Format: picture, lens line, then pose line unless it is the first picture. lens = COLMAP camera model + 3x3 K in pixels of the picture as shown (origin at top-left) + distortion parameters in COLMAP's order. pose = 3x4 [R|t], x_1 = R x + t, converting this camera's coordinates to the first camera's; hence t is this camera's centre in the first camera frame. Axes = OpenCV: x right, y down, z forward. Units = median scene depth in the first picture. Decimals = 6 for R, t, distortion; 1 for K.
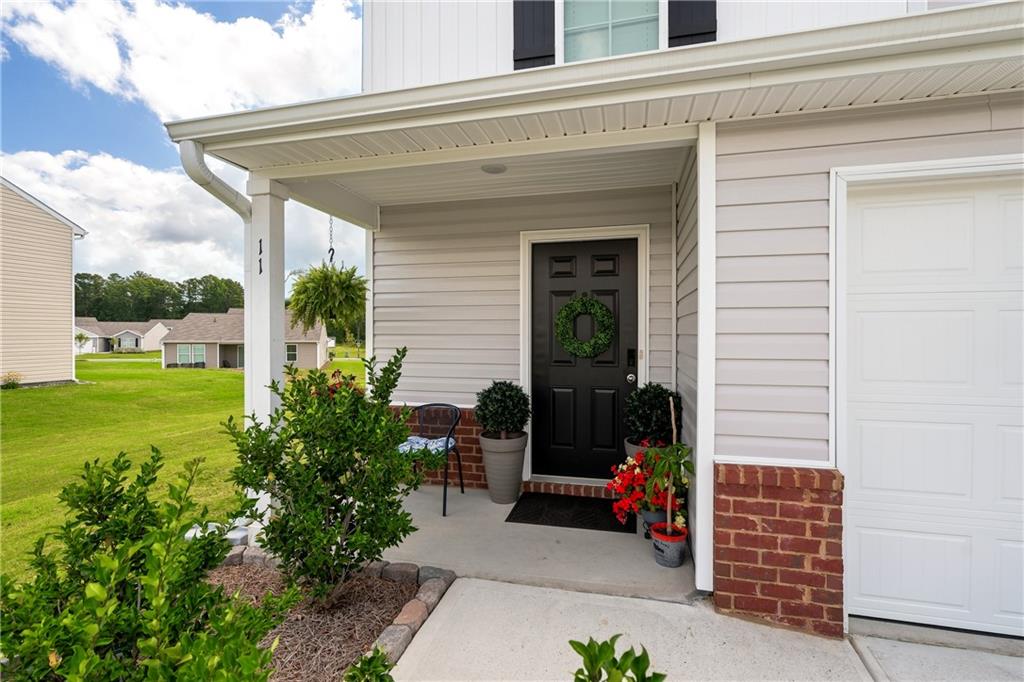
lens RADIAL K [[485.1, 0, 512.0], [0, 485.1, 341.0], [0, 0, 1]] dist [-0.000182, -0.000280]
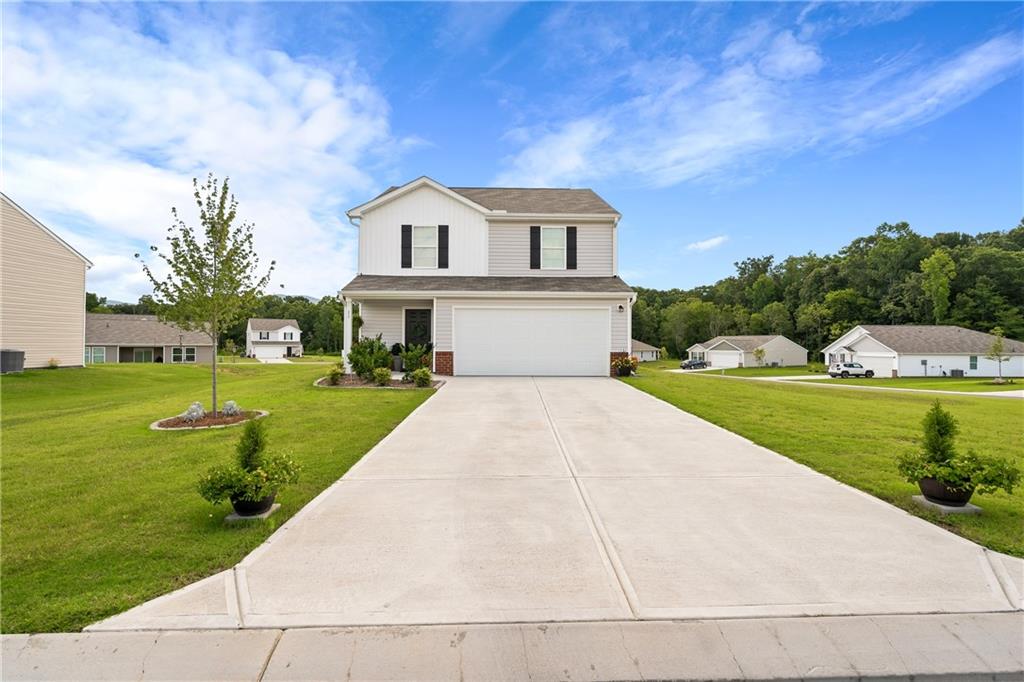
lens RADIAL K [[466.6, 0, 512.0], [0, 466.6, 341.0], [0, 0, 1]] dist [0.003380, 0.000443]
pose [[0.963523, 0.004392, 0.267589, -0.141772], [0.000648, 0.999824, -0.018744, 0.135177], [-0.267624, 0.018233, 0.963351, -2.938943]]
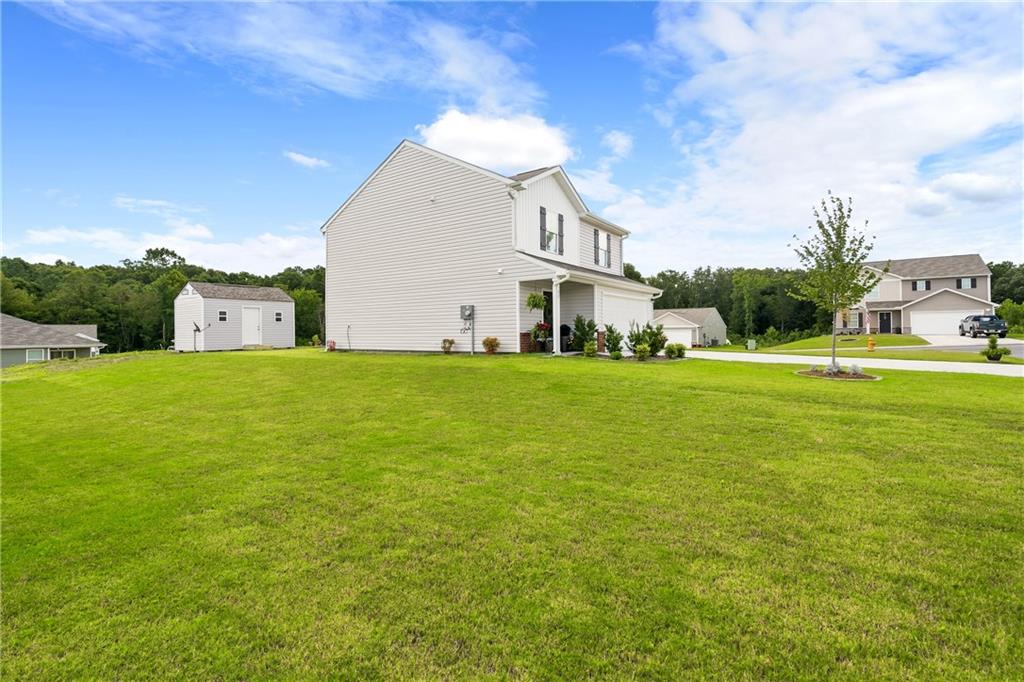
lens RADIAL K [[476.3, 0, 505.3], [0, 476.3, 331.4], [0, 0, 1]] dist [-0.001702, -0.000271]
pose [[0.354215, 0.003026, 0.935159, -3.729276], [0.023679, 0.999645, -0.012204, 0.173428], [-0.934864, 0.026467, 0.354018, -0.101354]]
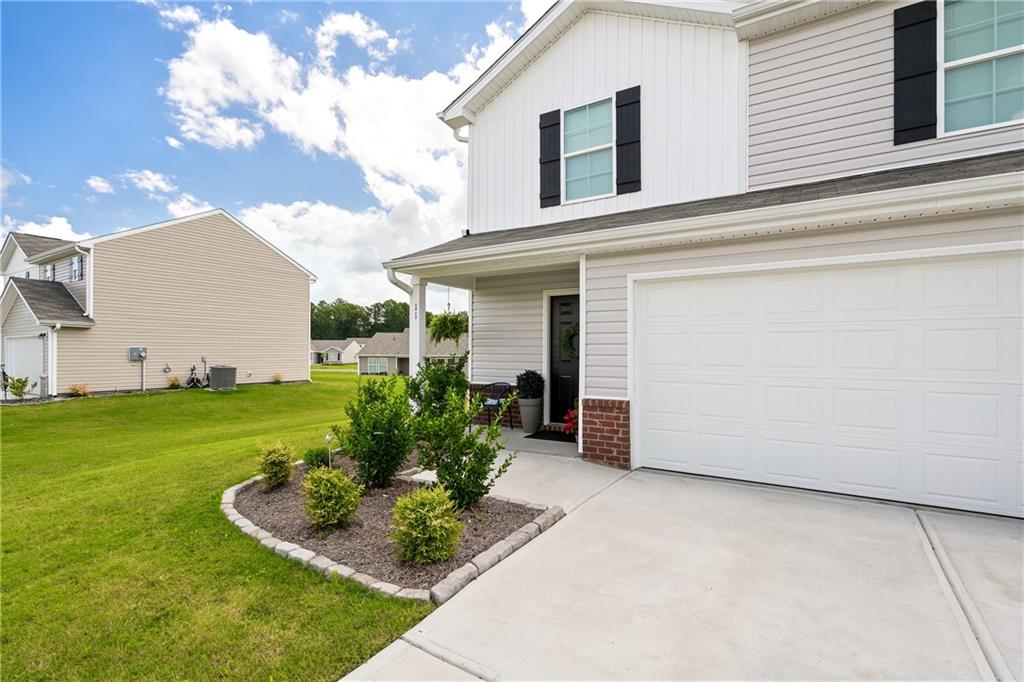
lens RADIAL K [[480.8, 0, 511.6], [0, 480.8, 351.1], [0, 0, 1]] dist [-0.000257, 0.000122]
pose [[0.952672, 0.001357, -0.303998, 0.460260], [-0.005234, 0.999915, -0.011940, 0.029356], [0.303956, 0.012966, 0.952598, -0.781788]]
